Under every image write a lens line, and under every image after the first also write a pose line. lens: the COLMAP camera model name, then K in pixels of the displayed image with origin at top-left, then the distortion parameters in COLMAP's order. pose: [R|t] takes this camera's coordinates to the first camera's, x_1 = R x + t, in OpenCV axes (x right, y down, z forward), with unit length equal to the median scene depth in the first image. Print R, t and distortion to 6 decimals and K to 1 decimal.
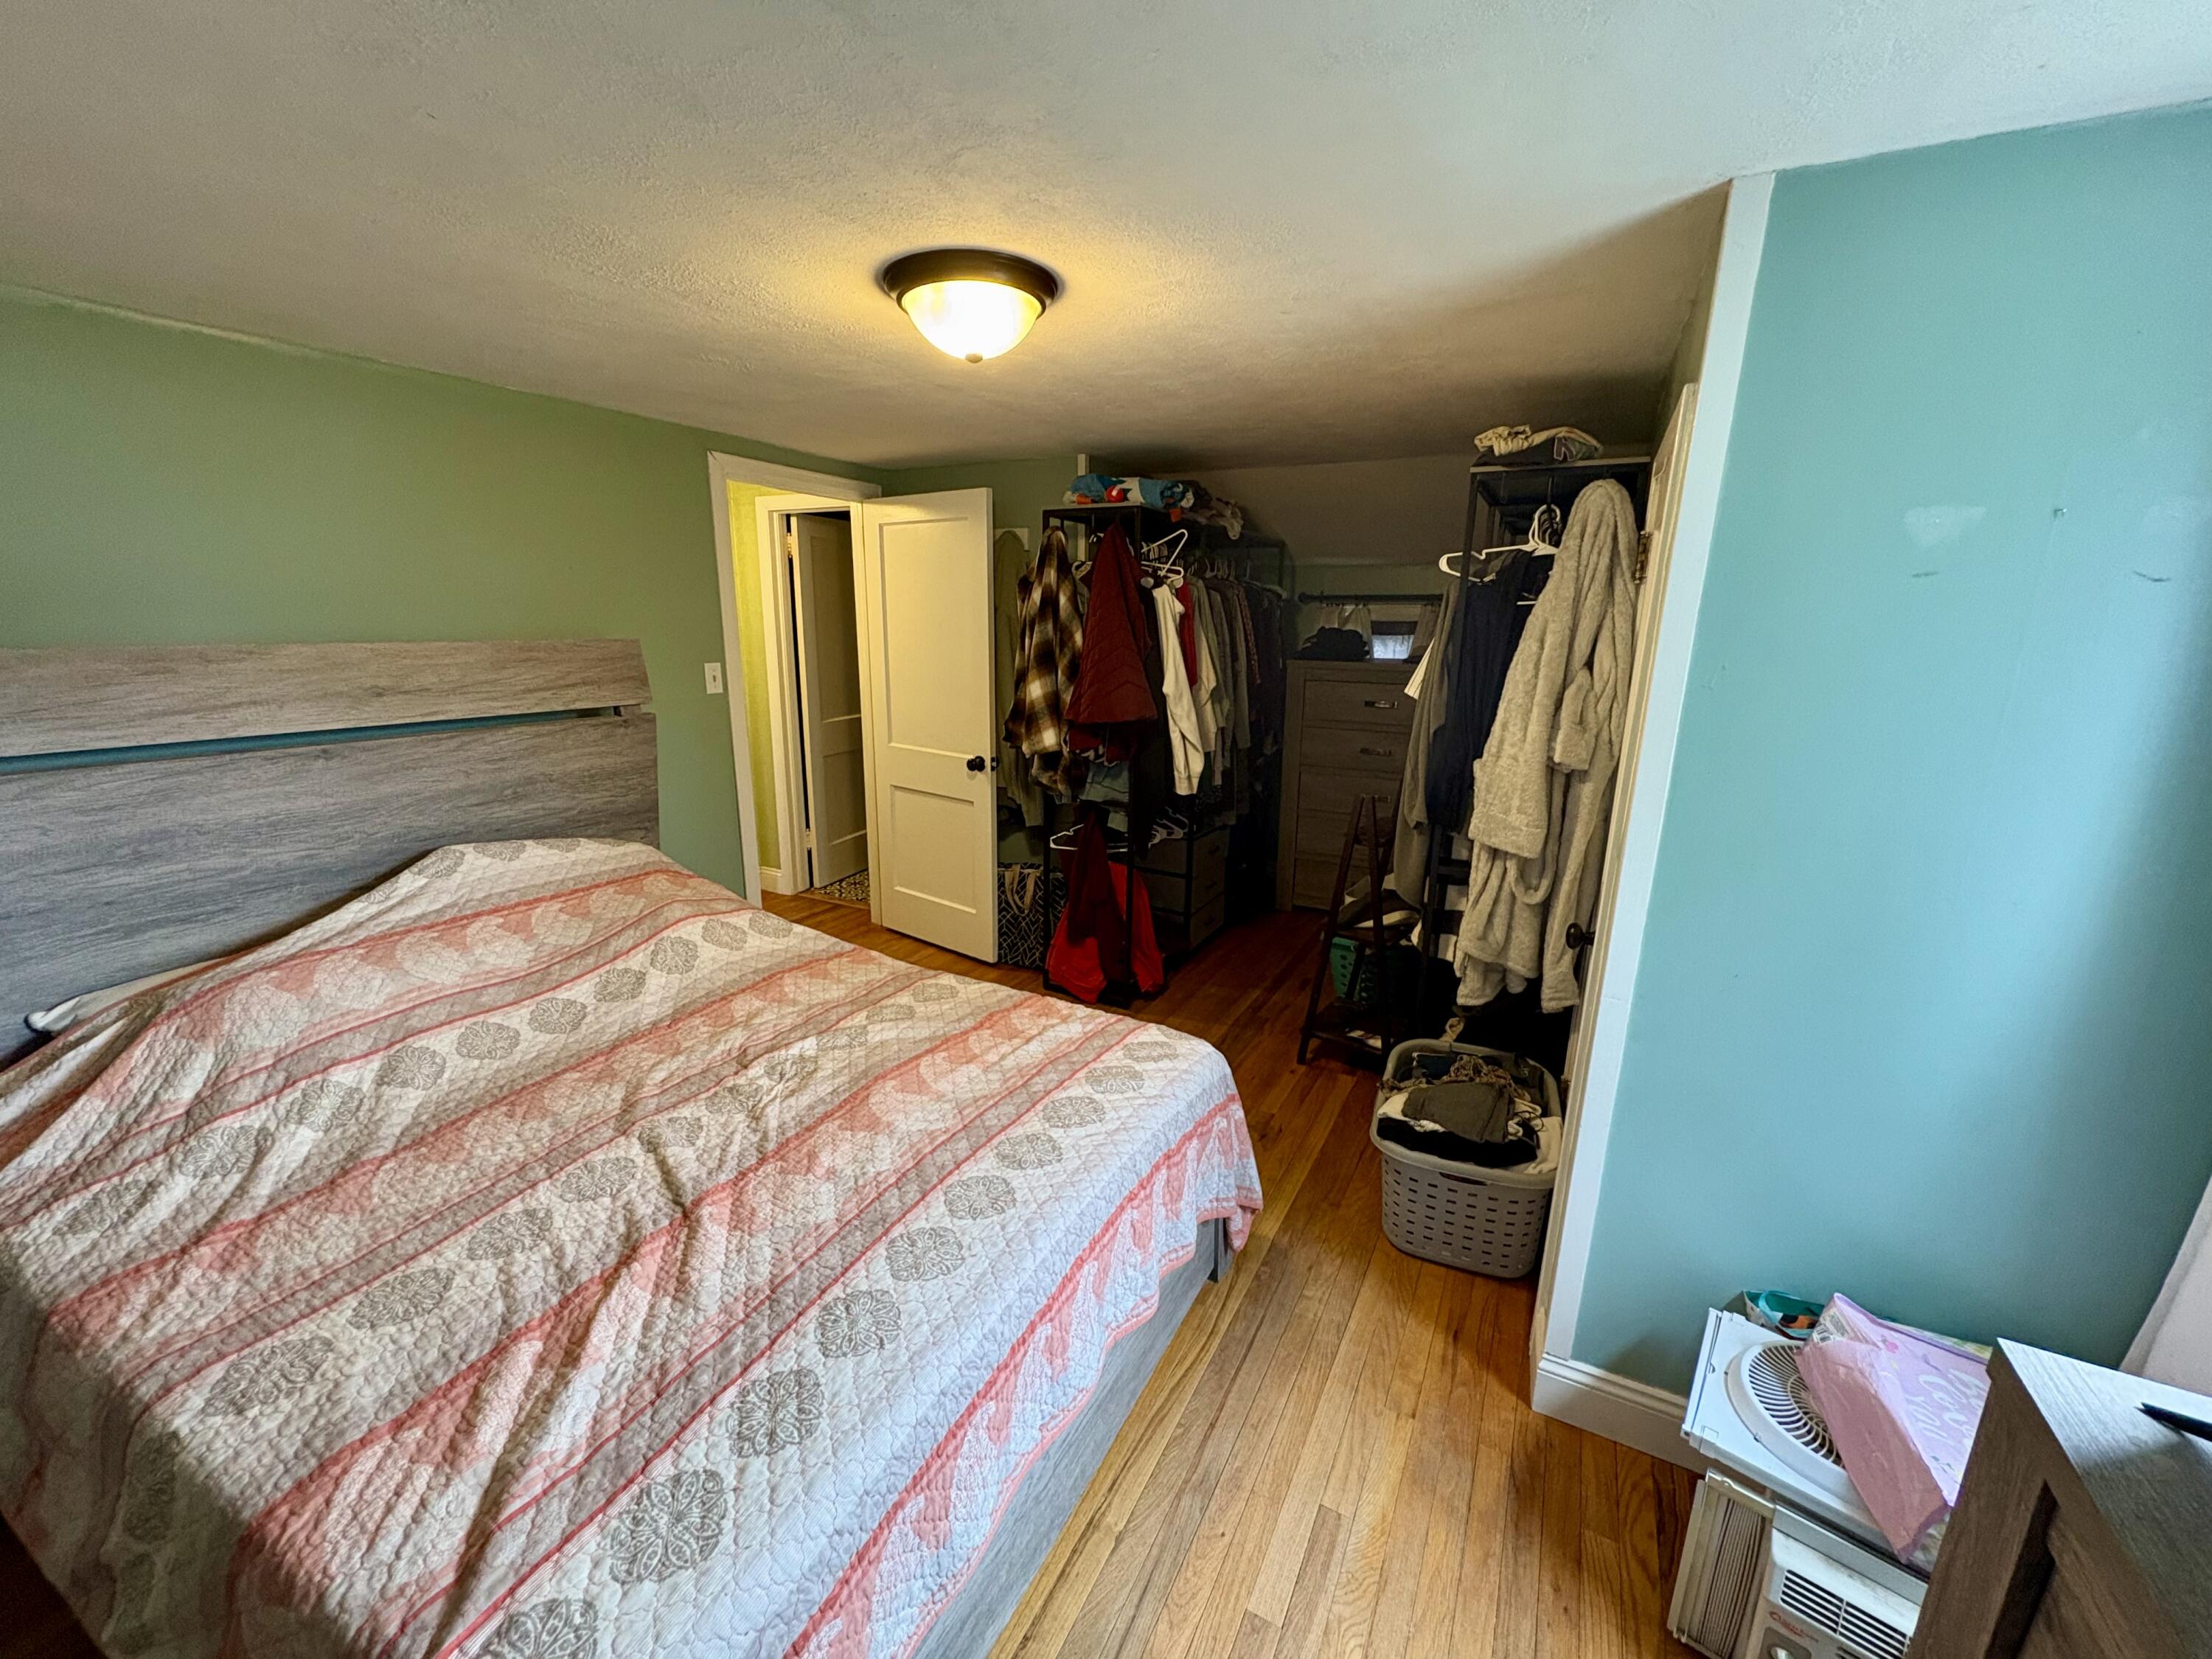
lens RADIAL K [[880.5, 0, 1103.9], [0, 880.5, 830.8], [0, 0, 1]] dist [0.001238, -0.000121]
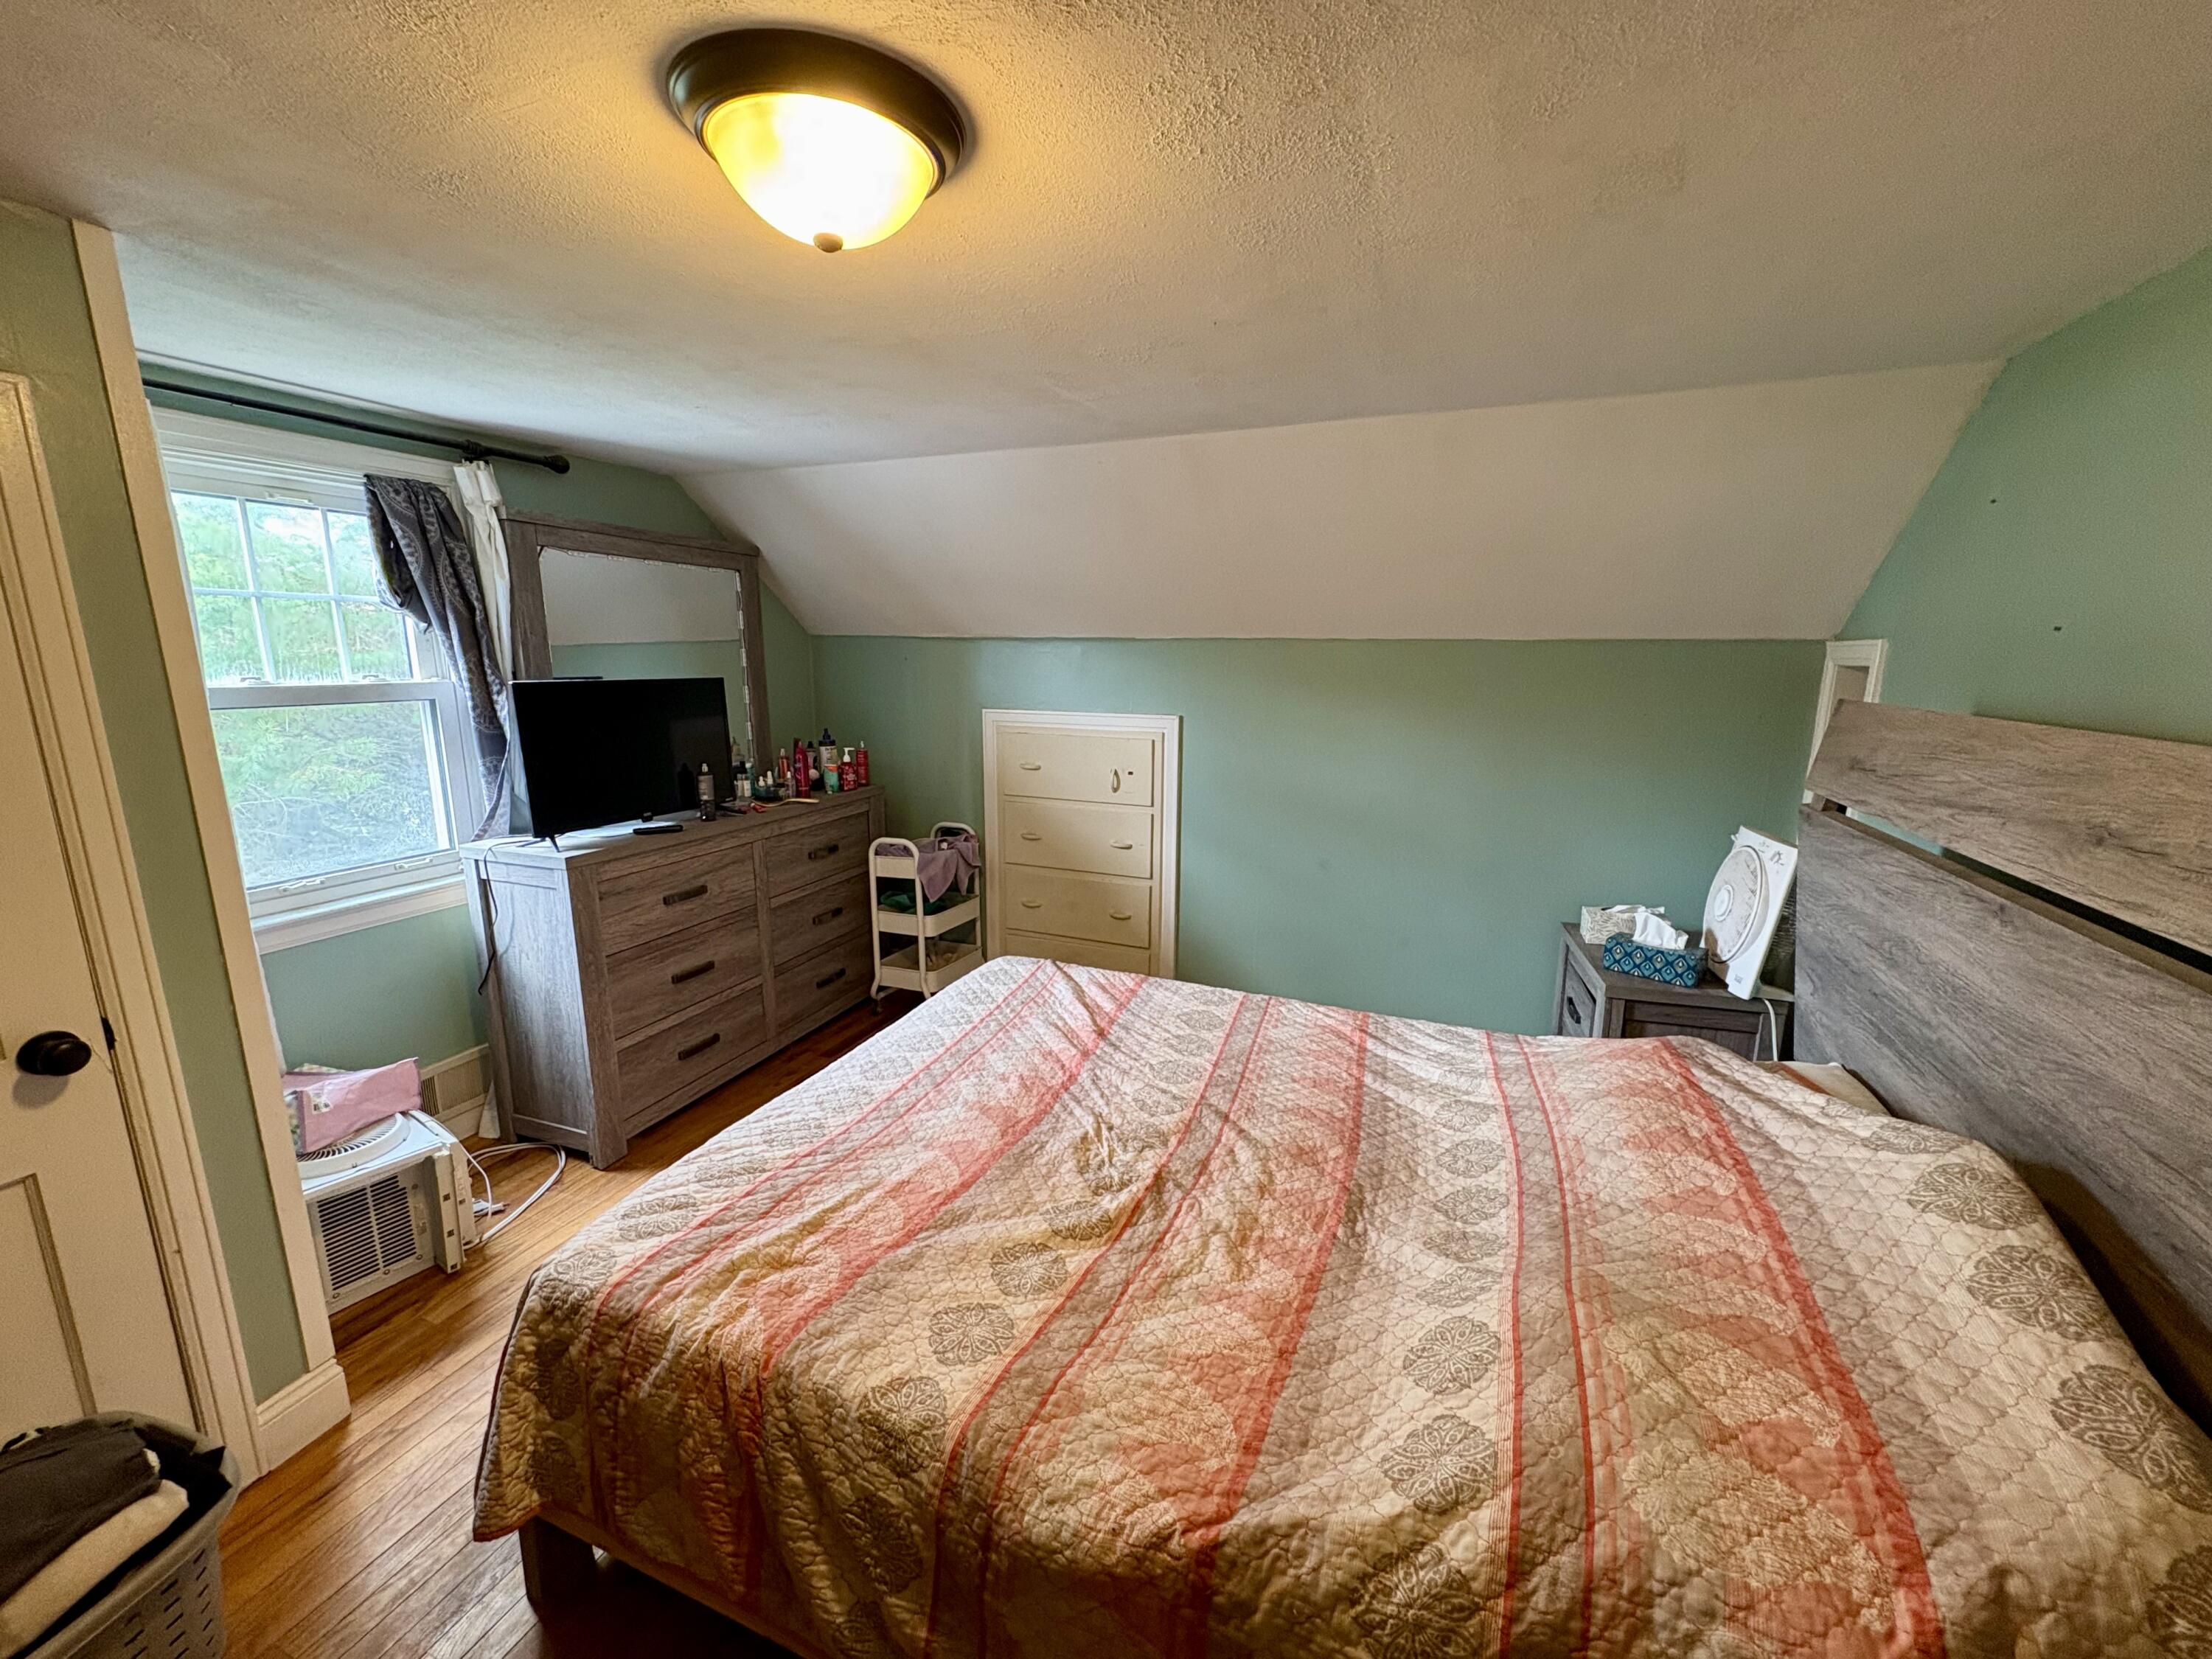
lens RADIAL K [[880.5, 0, 1103.9], [0, 880.5, 830.8], [0, 0, 1]] dist [0.001238, -0.000121]
pose [[-0.994090, -0.000148, -0.108563, -0.255559], [-0.046785, 0.902956, 0.427178, -0.406341], [0.097964, 0.429732, -0.897626, 1.635261]]
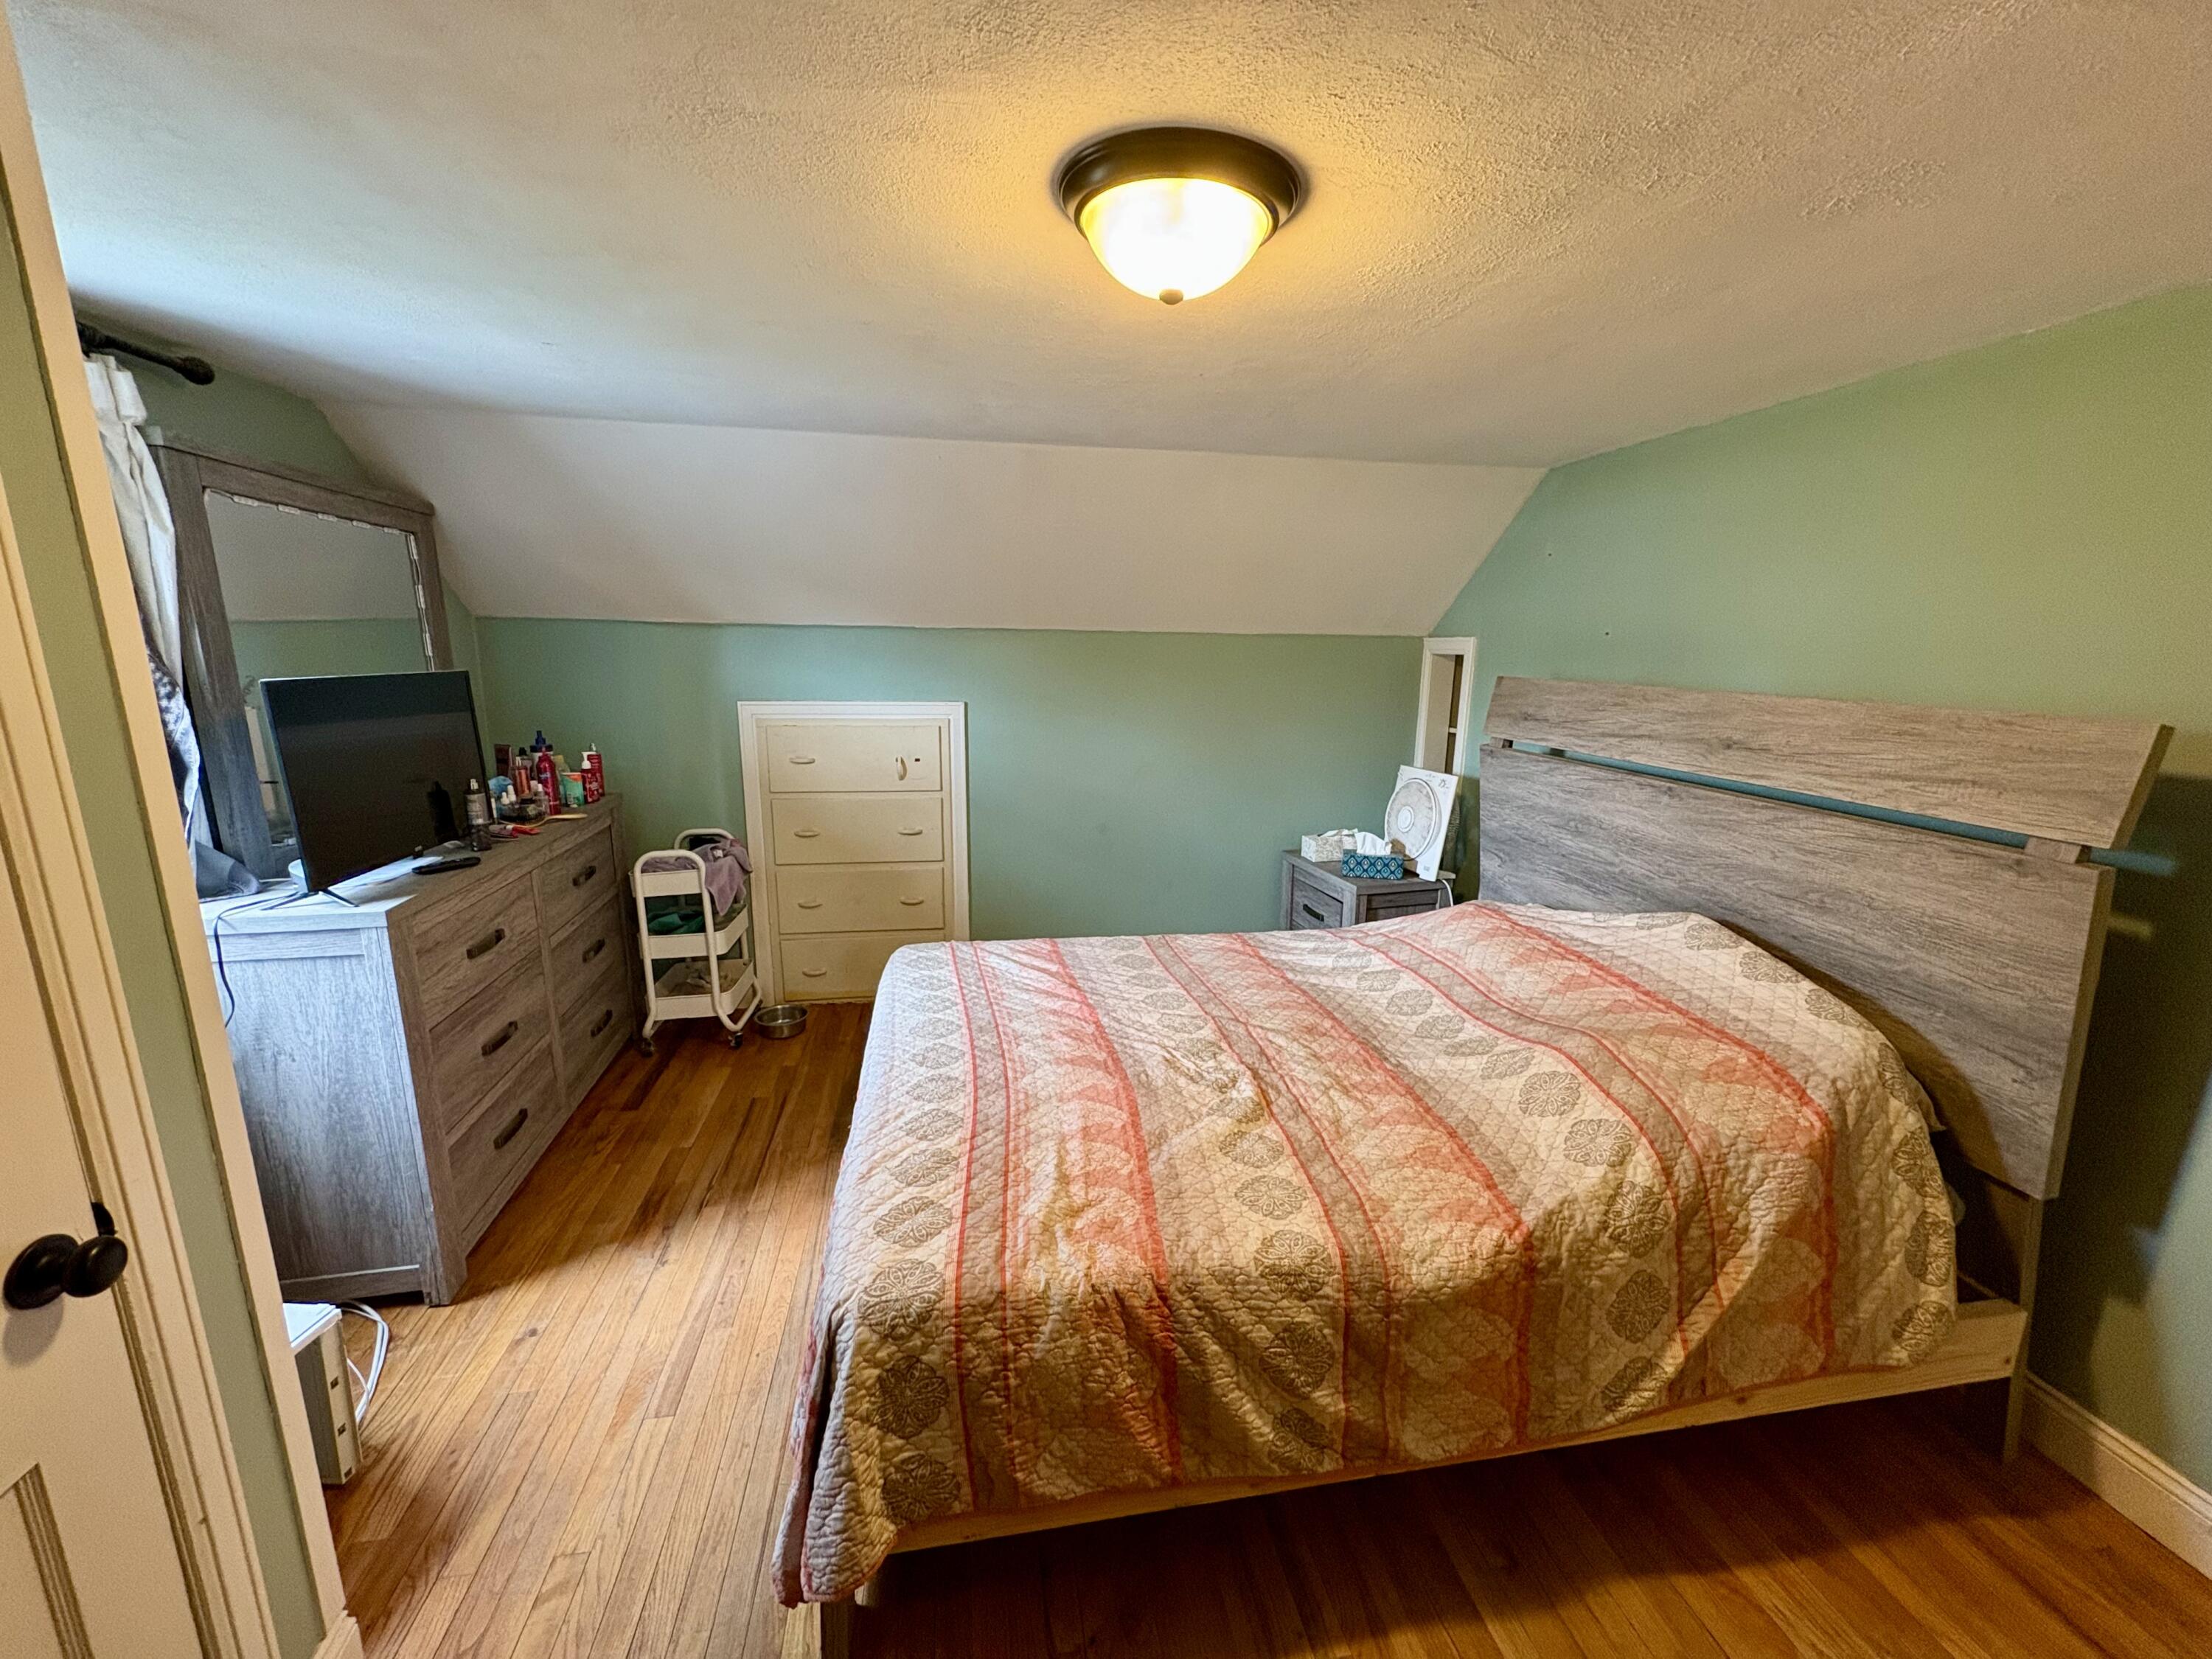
lens RADIAL K [[880.5, 0, 1103.9], [0, 880.5, 830.8], [0, 0, 1]] dist [0.001238, -0.000121]
pose [[-0.786195, 0.104117, -0.609144, 0.359773], [-0.173770, 0.908688, 0.379593, -0.374721], [0.593044, 0.404285, -0.696314, 1.536854]]
